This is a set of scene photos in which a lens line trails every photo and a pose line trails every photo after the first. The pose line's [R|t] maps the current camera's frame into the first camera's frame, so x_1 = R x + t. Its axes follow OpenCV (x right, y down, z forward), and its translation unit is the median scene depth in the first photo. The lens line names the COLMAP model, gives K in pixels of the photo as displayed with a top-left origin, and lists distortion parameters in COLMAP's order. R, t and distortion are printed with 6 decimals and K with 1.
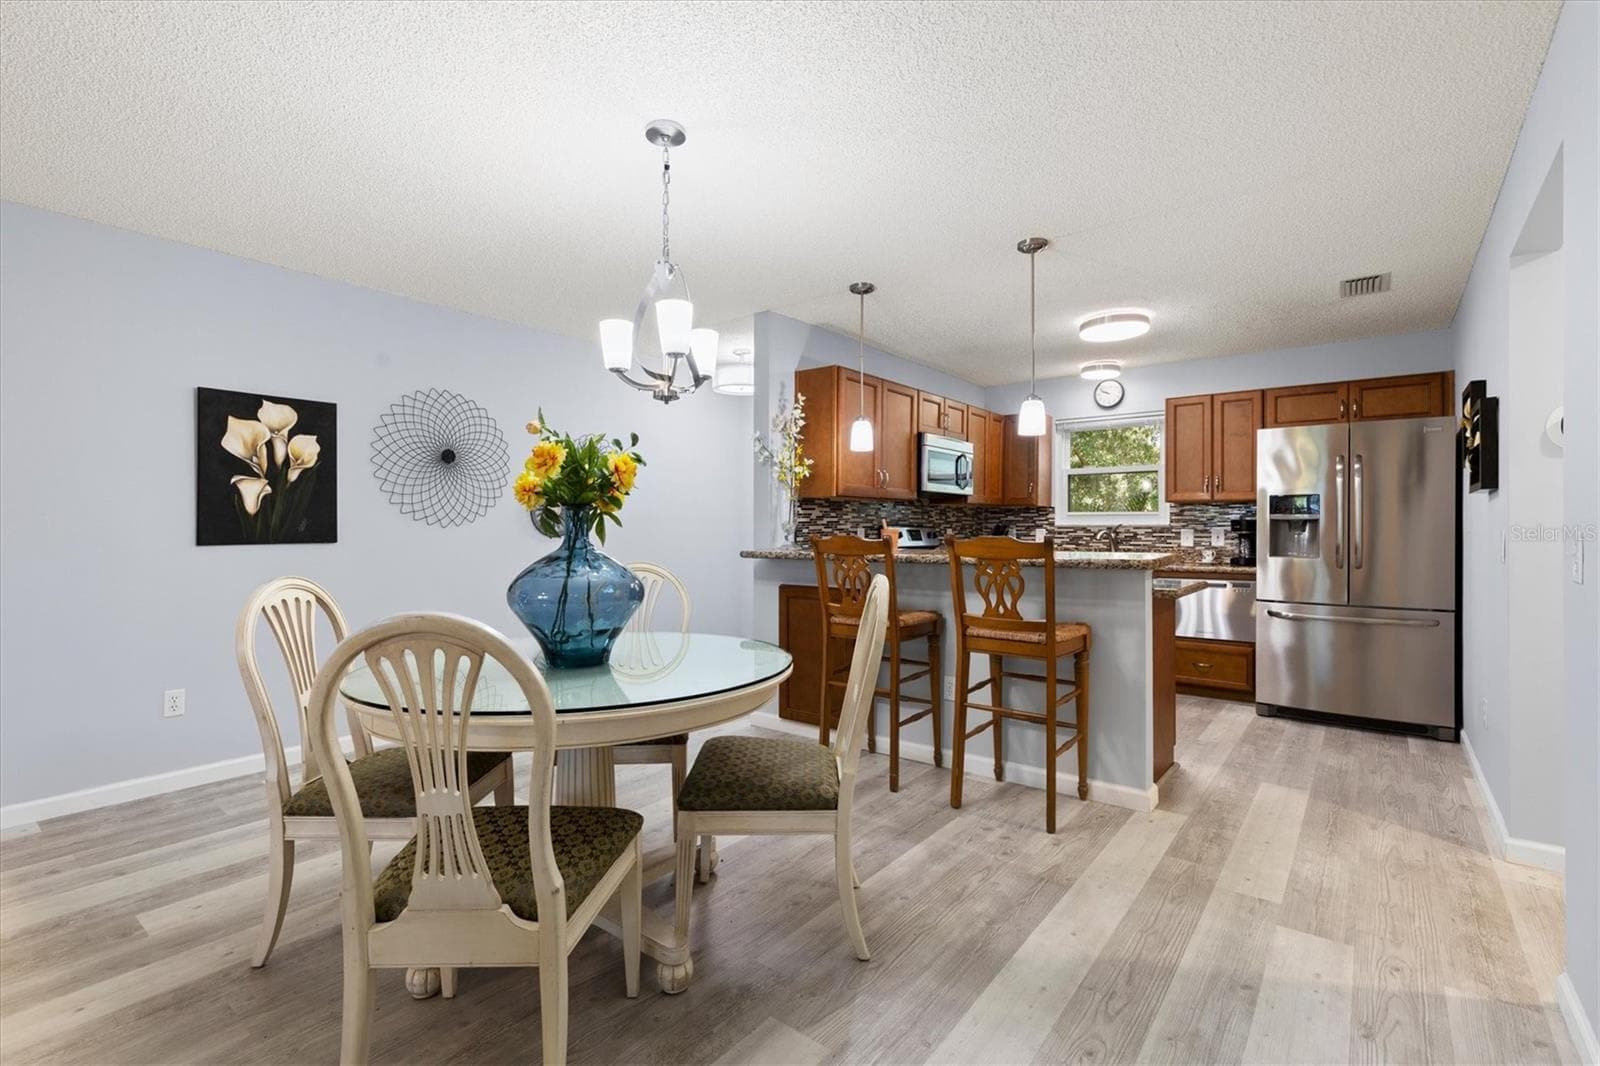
lens RADIAL K [[729.3, 0, 803.1], [0, 729.3, 530.0], [0, 0, 1]] dist [0.001318, 0.000467]
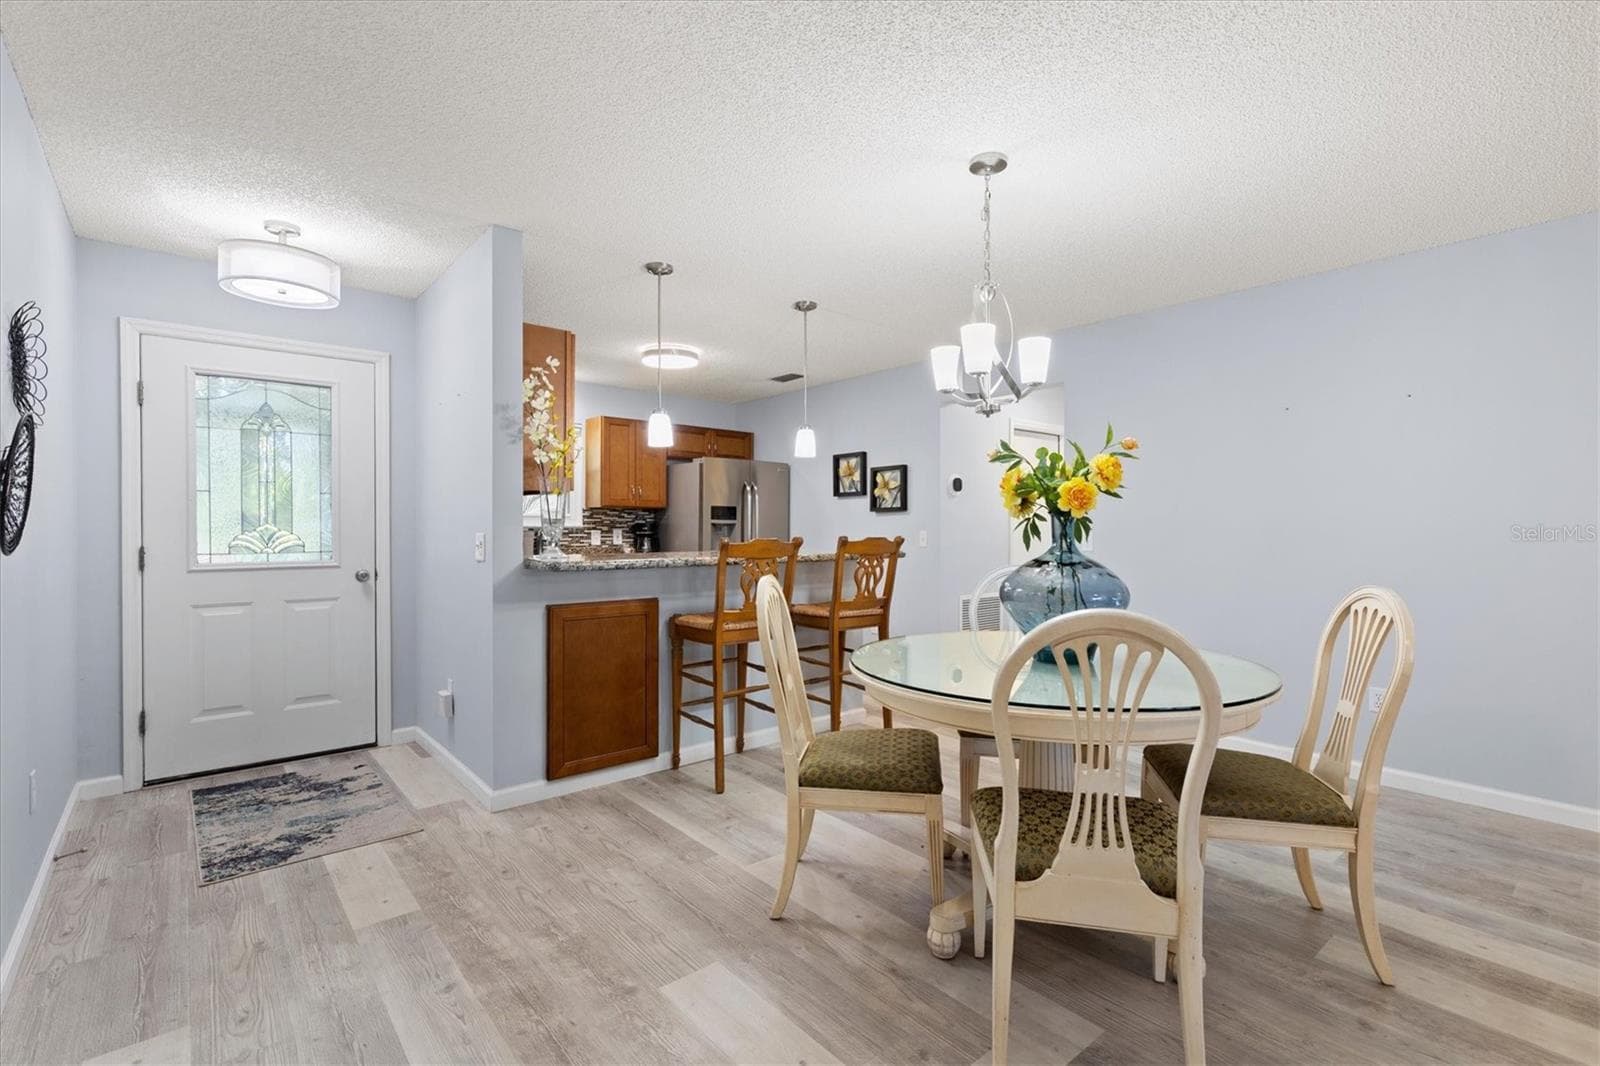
lens RADIAL K [[729.3, 0, 803.1], [0, 729.3, 530.0], [0, 0, 1]] dist [0.001318, 0.000467]
pose [[0.204900, -0.002599, 0.978779, -0.787157], [0.002607, 0.999994, 0.002109, -0.004334], [-0.978779, 0.002119, 0.204906, 0.647180]]
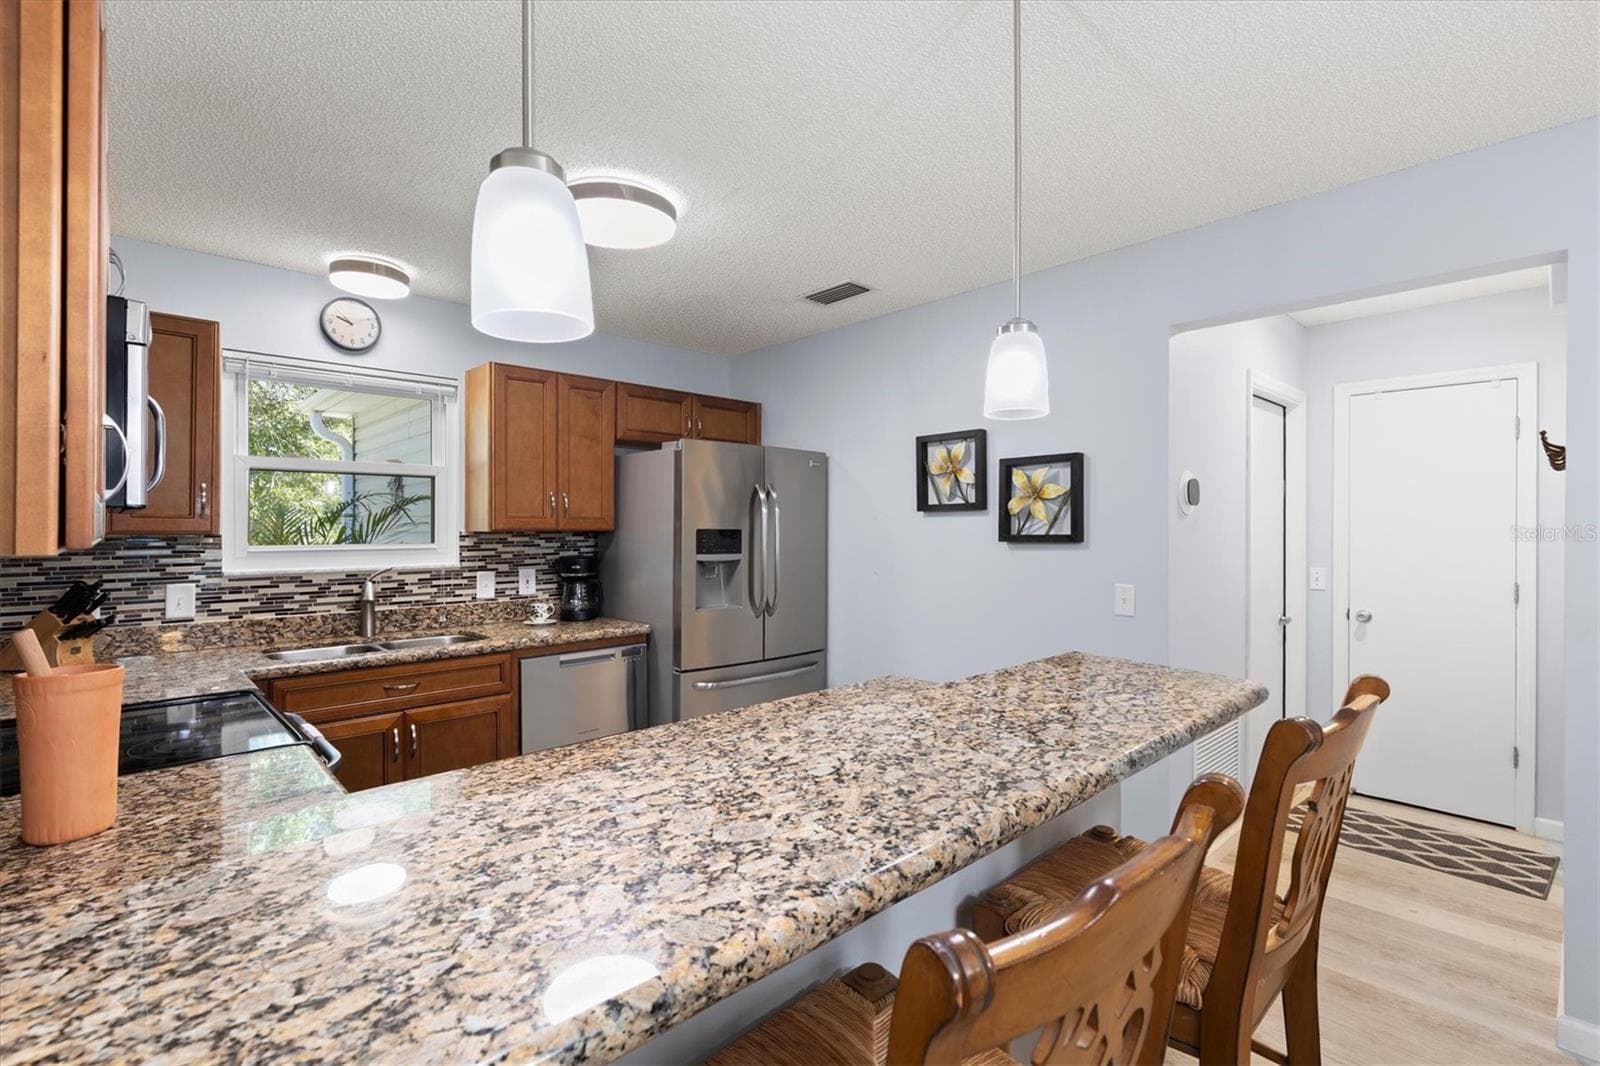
lens RADIAL K [[729.3, 0, 803.1], [0, 729.3, 530.0], [0, 0, 1]] dist [0.001318, 0.000467]
pose [[0.155365, -0.006484, 0.987836, -0.093383], [0.005113, 0.999970, 0.005759, -0.058433], [-0.987844, 0.004156, 0.155393, 0.914660]]
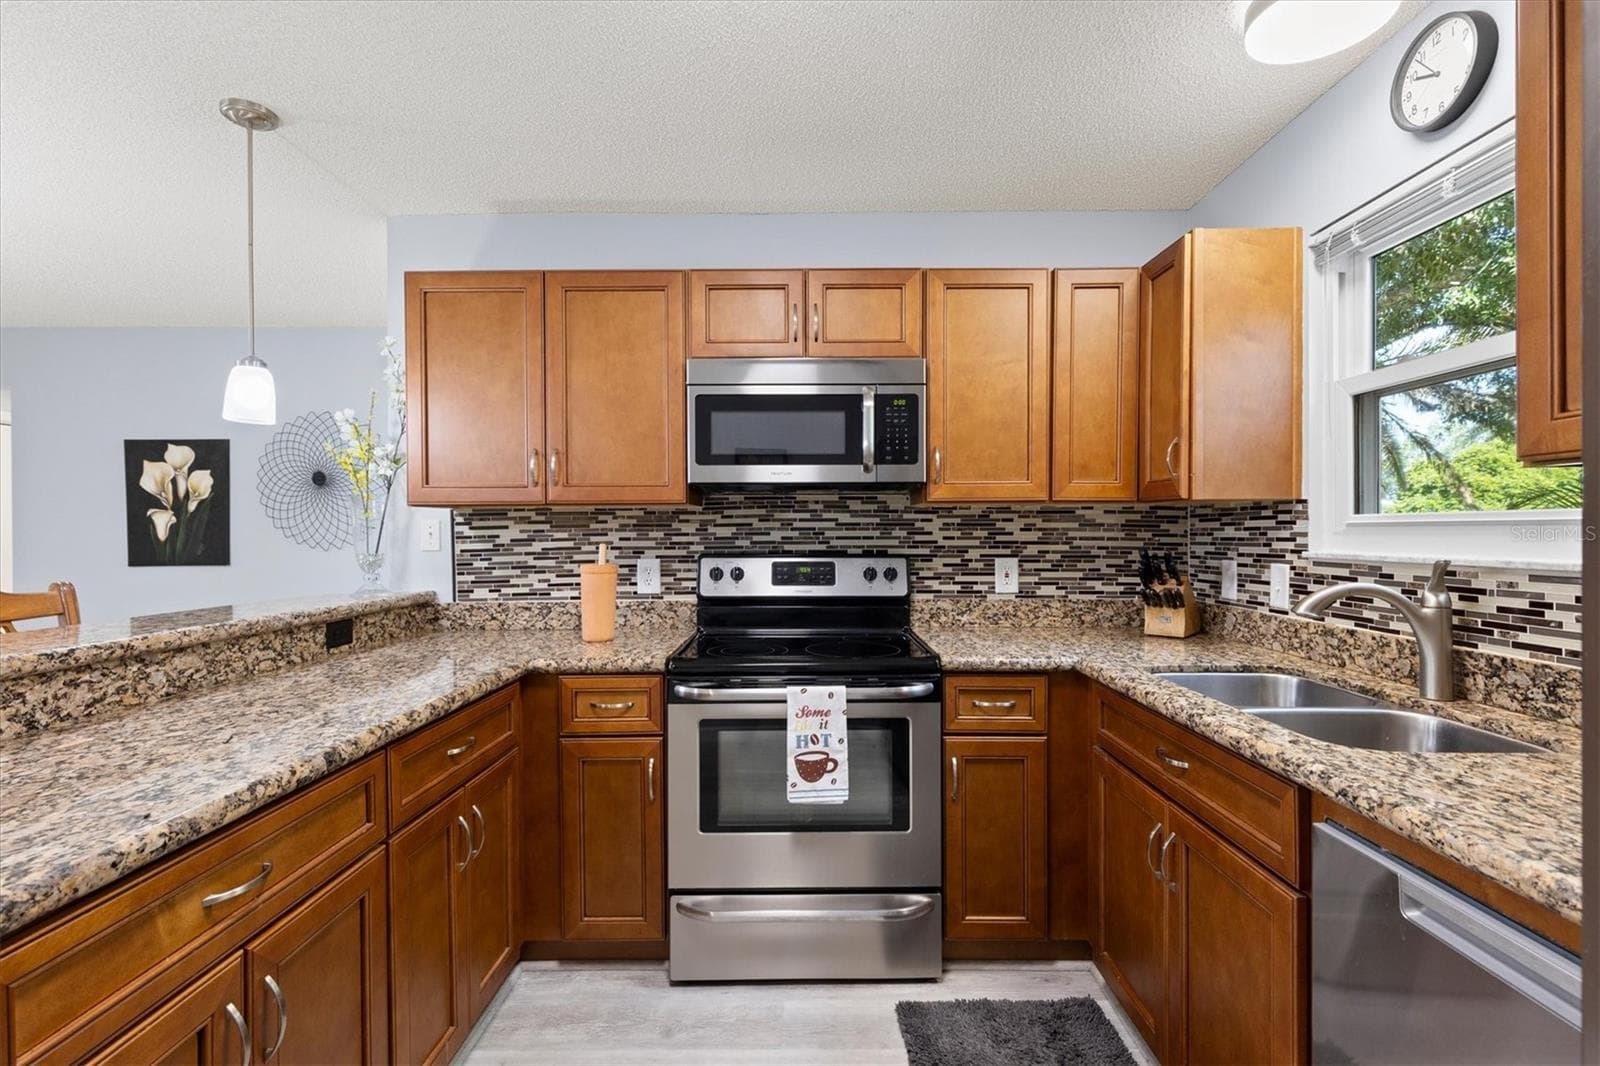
lens RADIAL K [[729.3, 0, 803.1], [0, 729.3, 530.0], [0, 0, 1]] dist [0.001318, 0.000467]
pose [[0.614496, -0.006000, -0.788897, 0.758478], [0.002875, 0.999981, -0.005366, -0.027556], [0.788914, 0.001029, 0.614502, 1.005163]]
